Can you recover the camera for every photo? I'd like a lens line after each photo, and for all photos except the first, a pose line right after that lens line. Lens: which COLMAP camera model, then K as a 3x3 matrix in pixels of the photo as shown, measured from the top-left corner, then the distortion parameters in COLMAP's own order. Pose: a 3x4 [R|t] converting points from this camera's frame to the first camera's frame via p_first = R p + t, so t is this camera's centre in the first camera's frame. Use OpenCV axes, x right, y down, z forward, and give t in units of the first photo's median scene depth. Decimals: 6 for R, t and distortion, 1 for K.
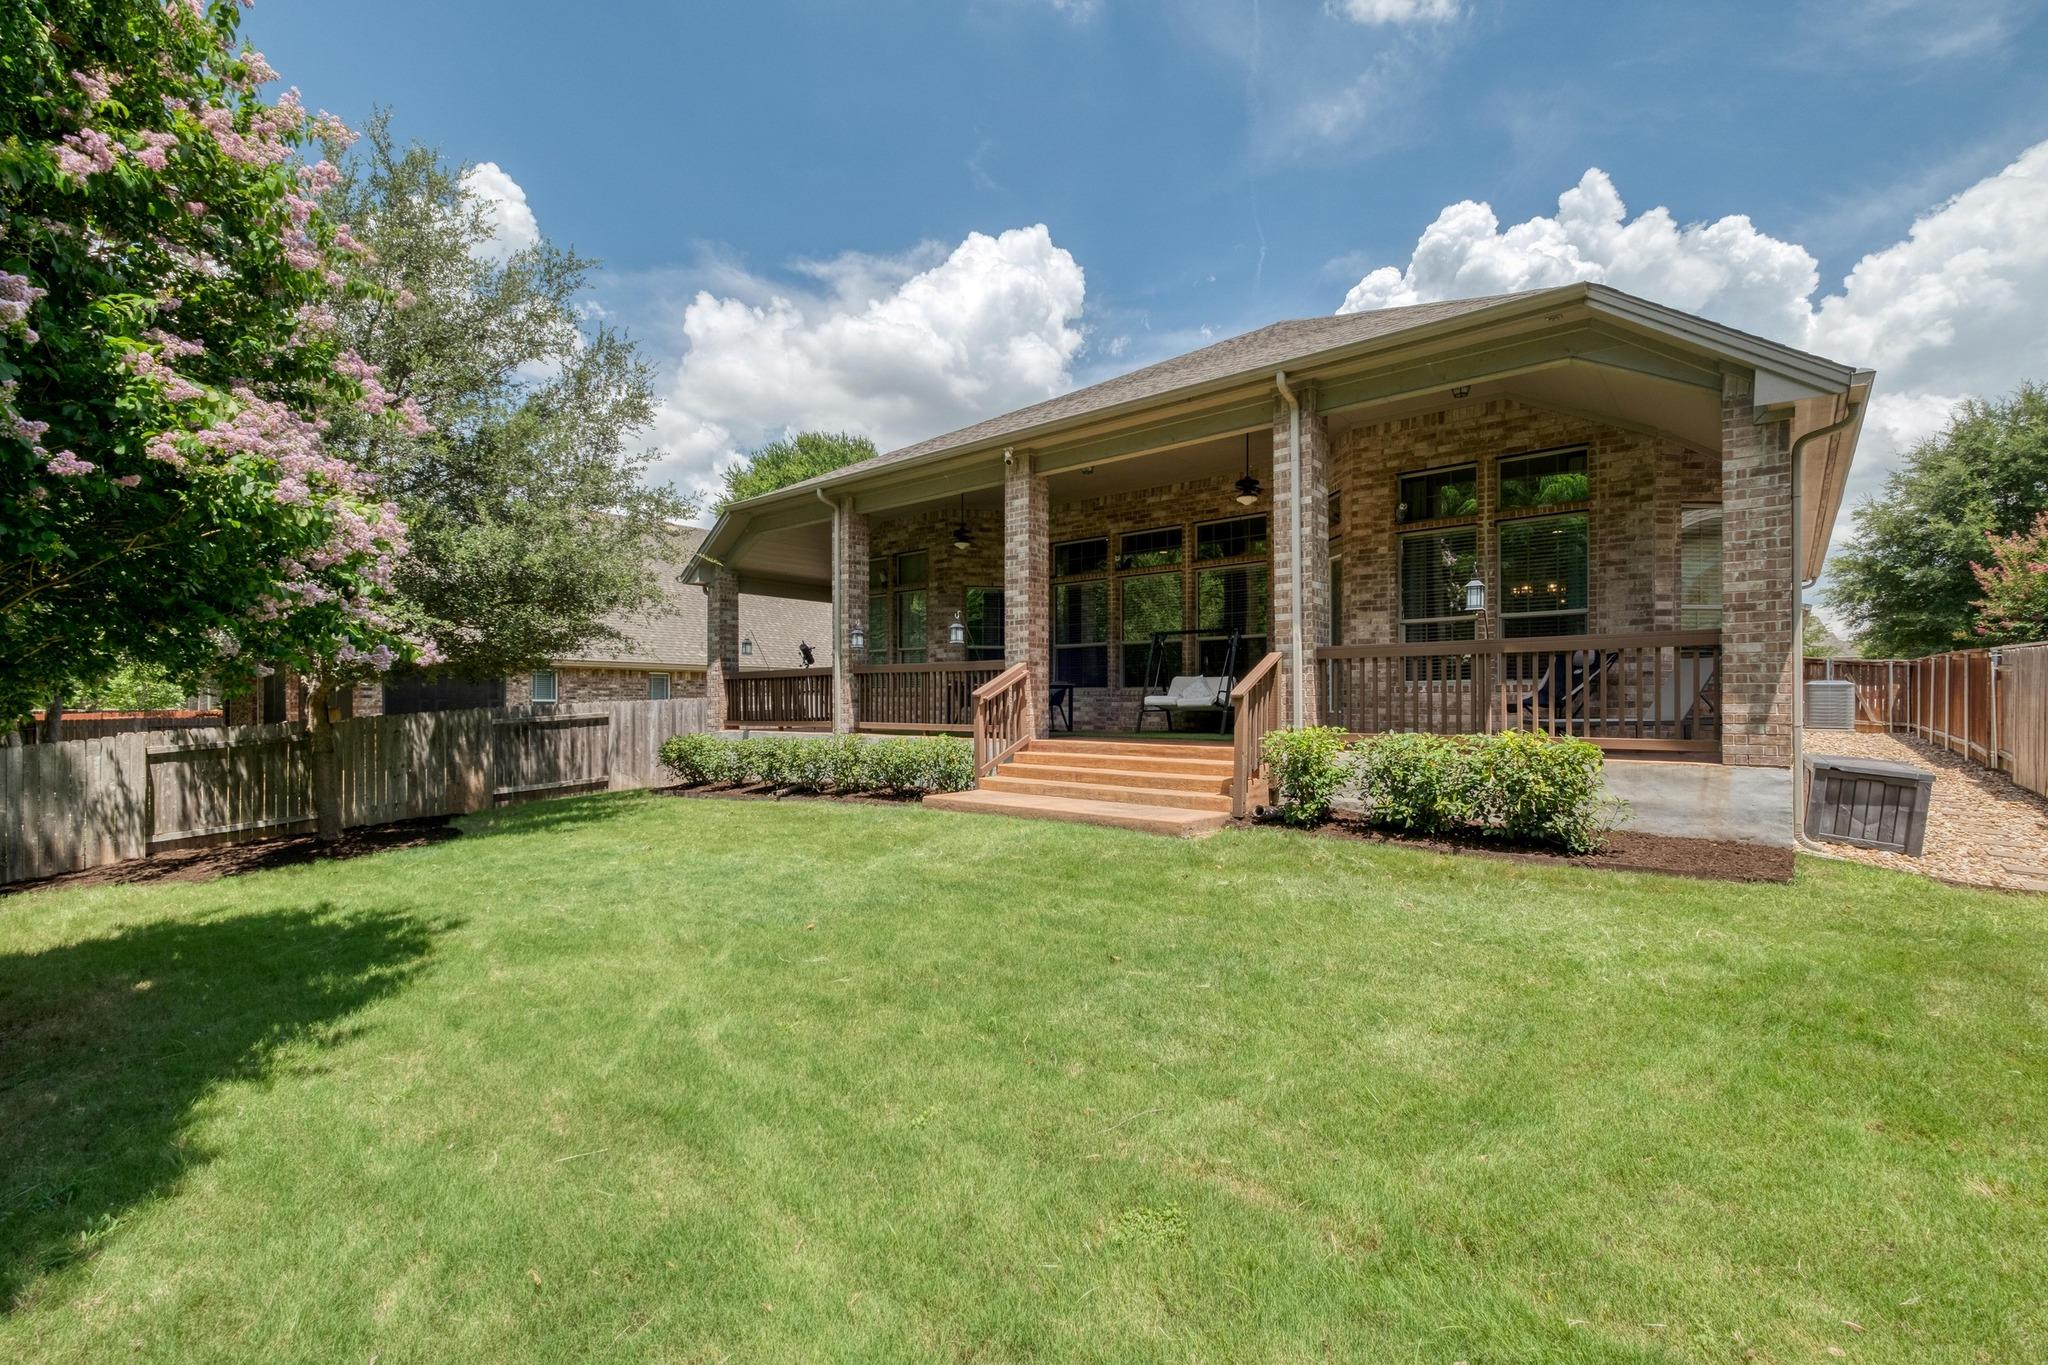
lens RADIAL K [[894.4, 0, 1030.8], [0, 894.4, 685.9], [0, 0, 1]] dist [0.001228, -0.000350]
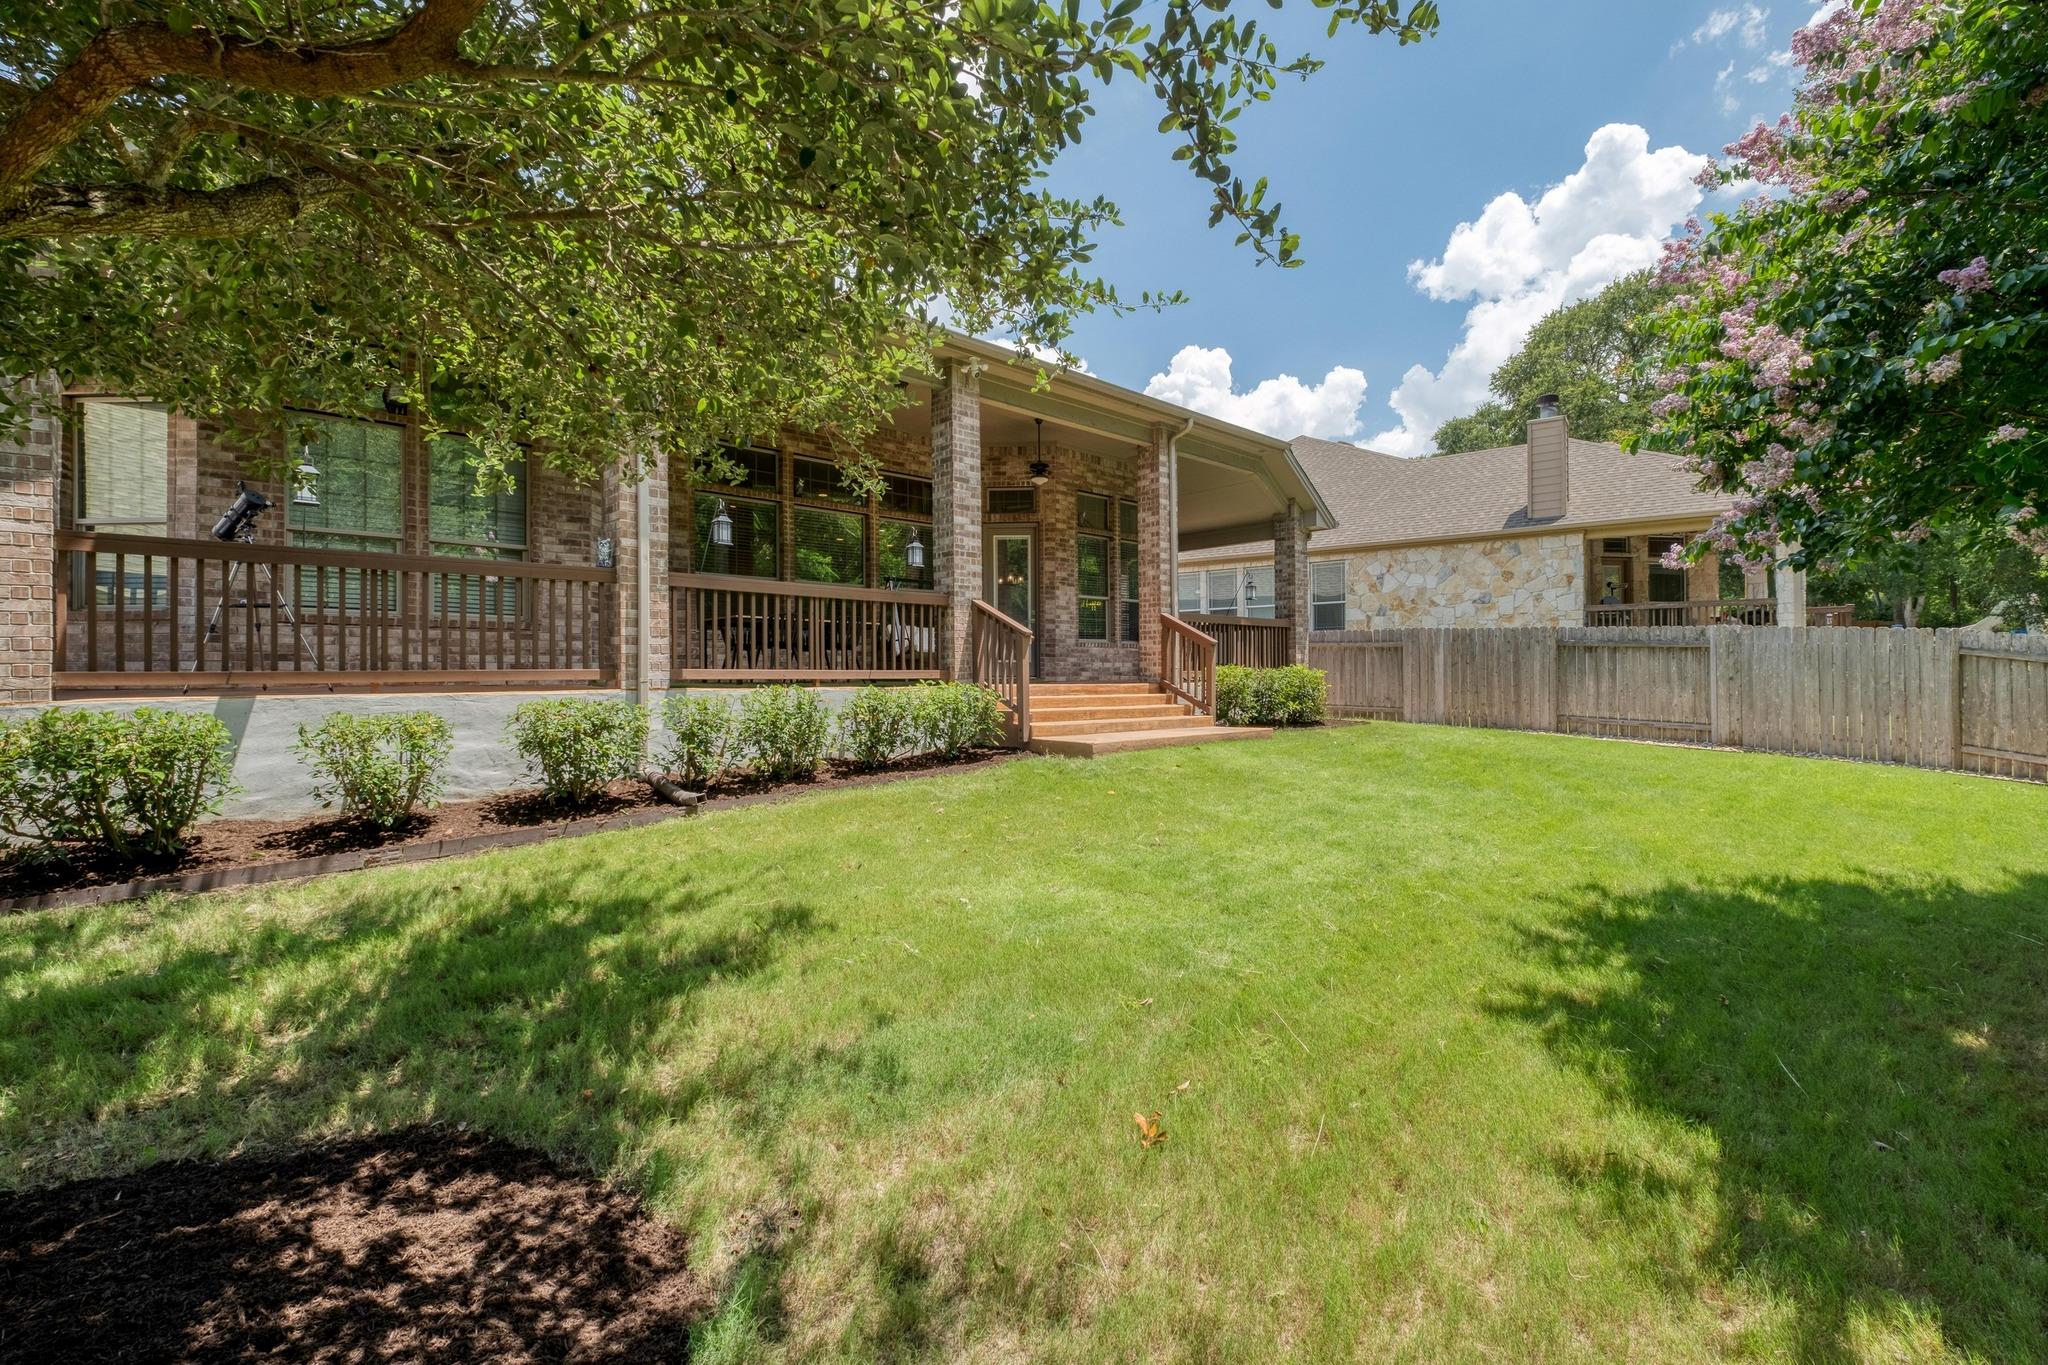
lens RADIAL K [[883.9, 0, 1028.5], [0, 883.9, 675.9], [0, 0, 1]] dist [-0.000236, -0.000987]
pose [[0.133789, 0.003100, 0.991005, -0.882860], [-0.009037, 0.999957, -0.001908, 0.051539], [-0.990969, -0.008700, 0.133812, 0.821727]]
